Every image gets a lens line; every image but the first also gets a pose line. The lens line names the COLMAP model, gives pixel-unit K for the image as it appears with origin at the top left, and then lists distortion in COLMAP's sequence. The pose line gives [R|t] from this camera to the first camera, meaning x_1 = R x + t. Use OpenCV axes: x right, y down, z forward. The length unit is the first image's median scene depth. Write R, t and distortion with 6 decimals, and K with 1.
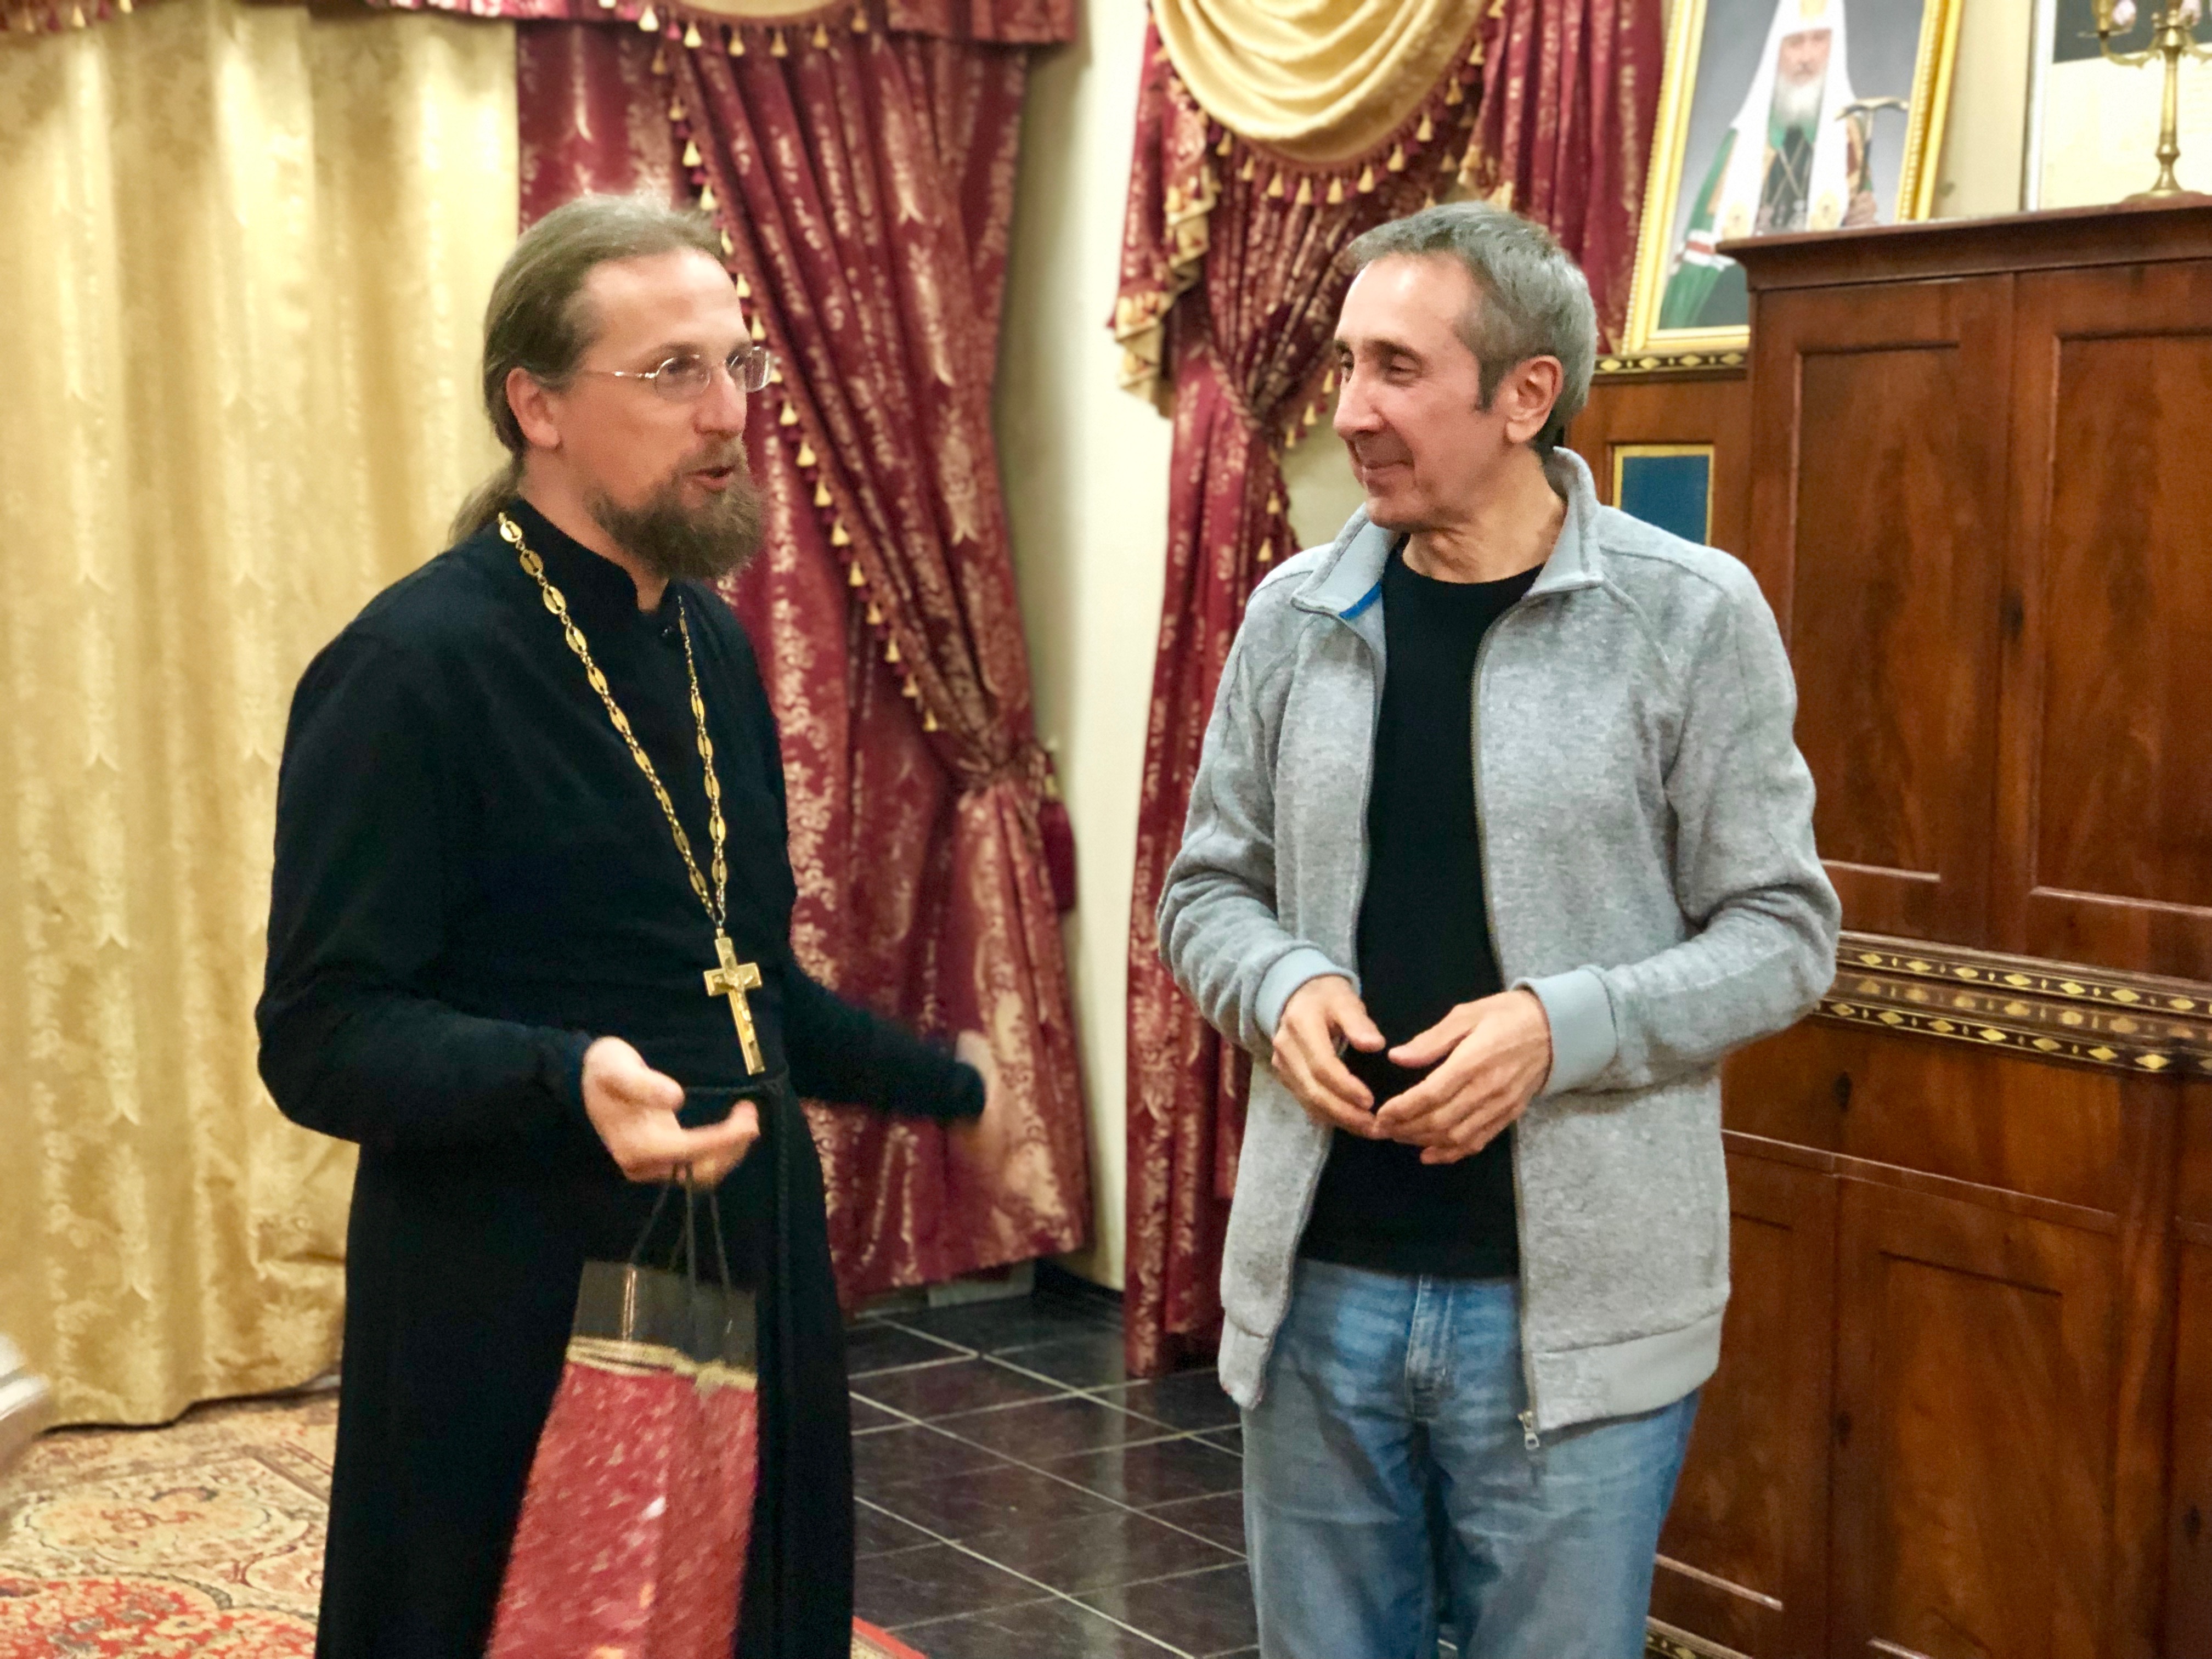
lens RADIAL K [[3630.3, 0, 1105.3], [0, 3630.3, 862.3], [0, 0, 1]] dist [0.011883, 0.104823]
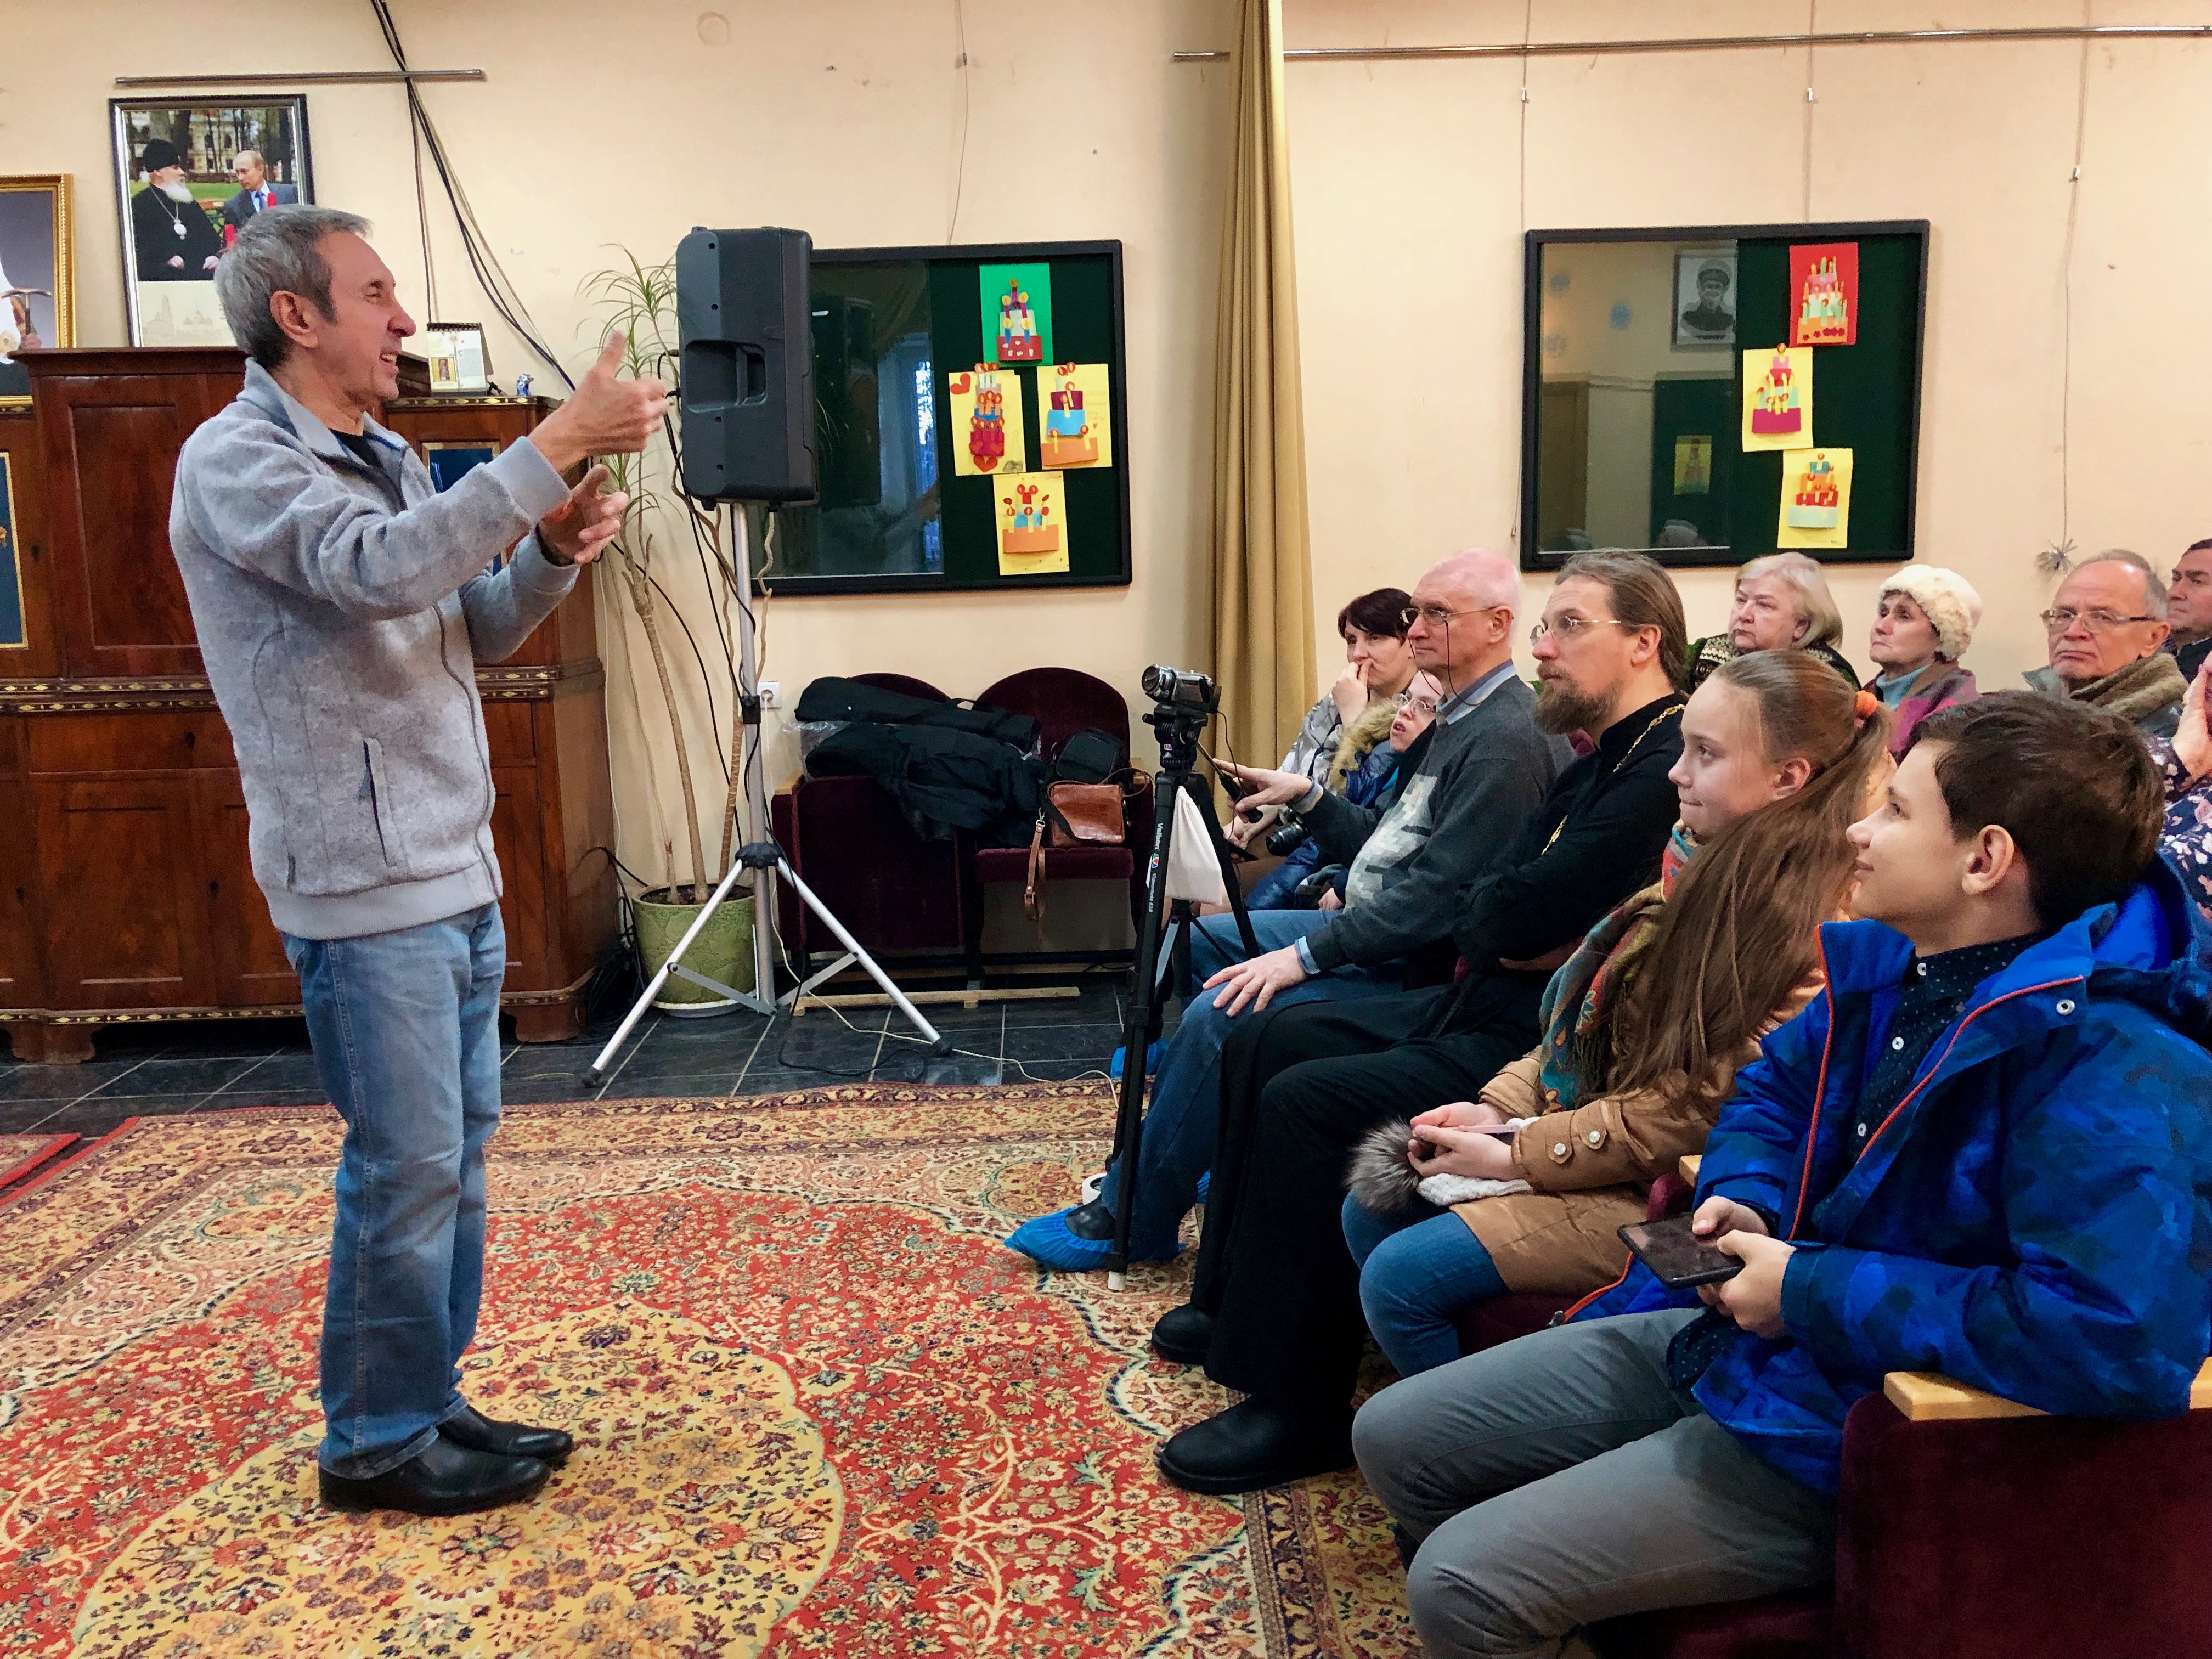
lens RADIAL K [[1806.2, 0, 1106.0], [0, 1806.2, 829.5], [0, 0, 1]] dist [0.041020, -0.035206]
pose [[0.517228, -0.145818, 0.843334, -0.310158], [0.108742, 0.988589, 0.104241, 0.042030], [-0.848911, 0.037789, 0.527183, -0.047249]]
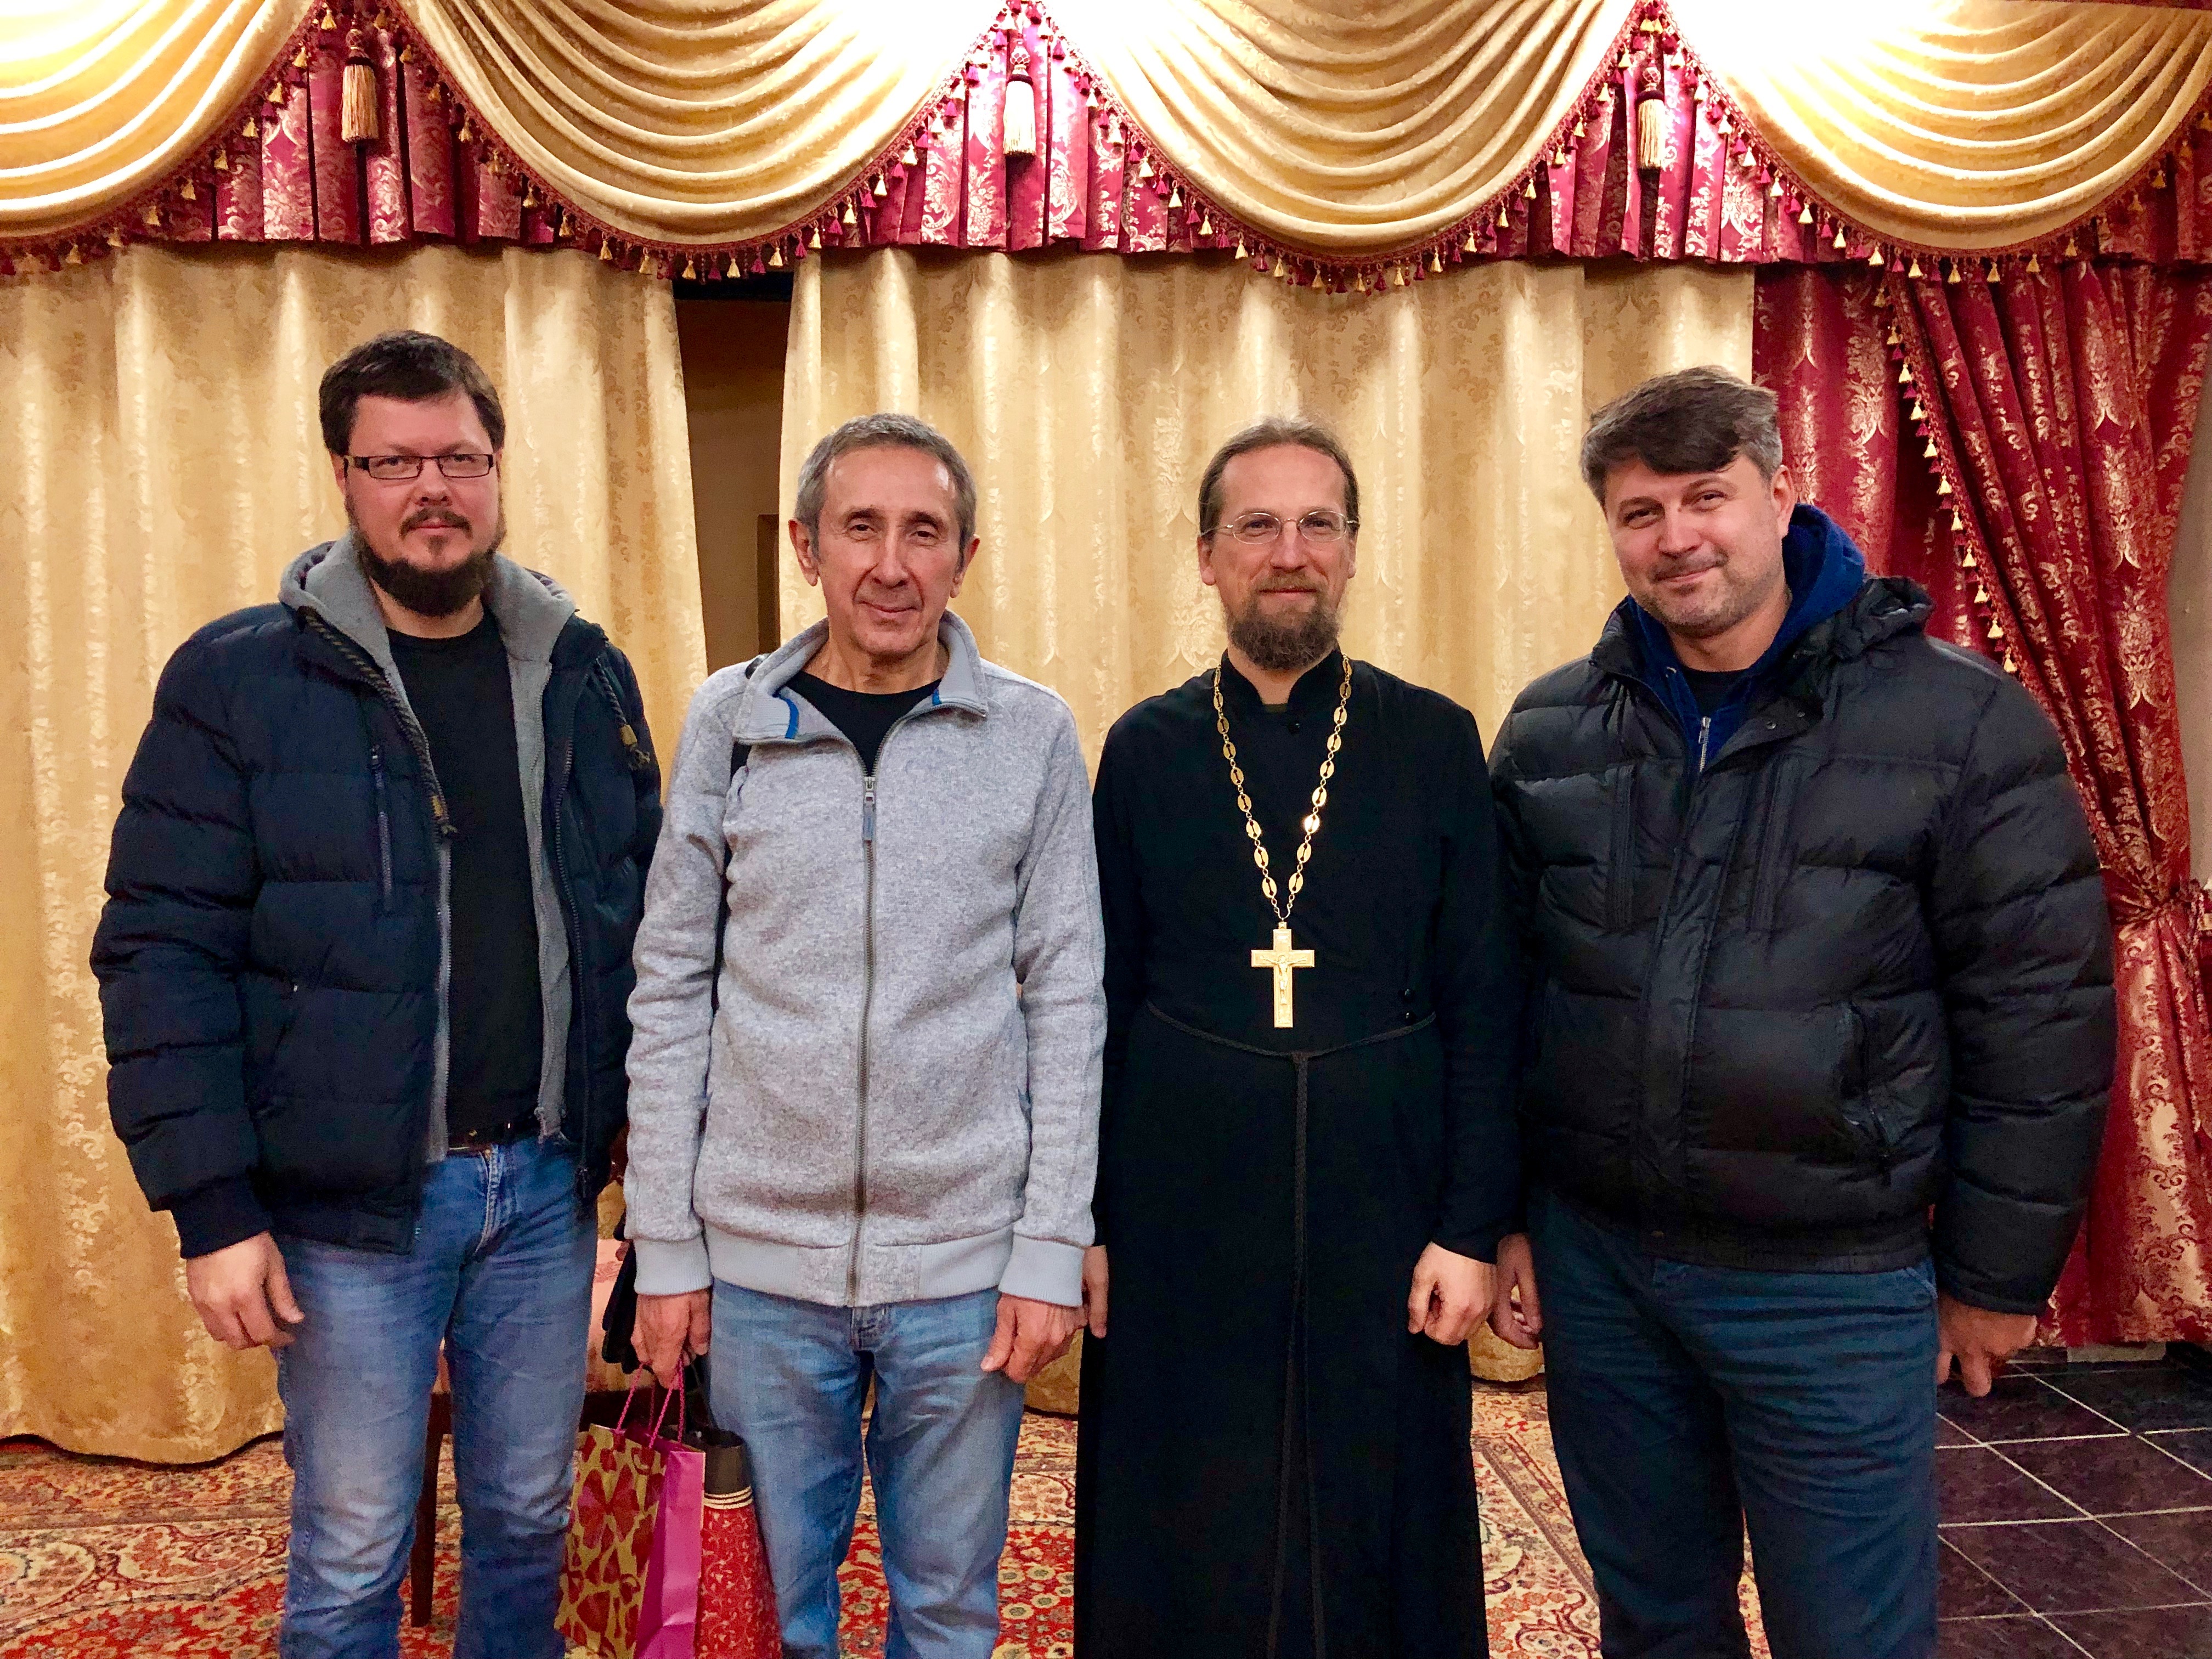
lens RADIAL K [[1846.8, 0, 1106.0], [0, 1846.8, 829.5], [0, 0, 1]] dist [-0.010430, 0.038333]
pose [[0.898059, 0.038691, -0.438170, -0.079290], [-0.052235, 0.998456, -0.018895, -0.023044], [0.436762, 0.039857, 0.898694, 0.358895]]
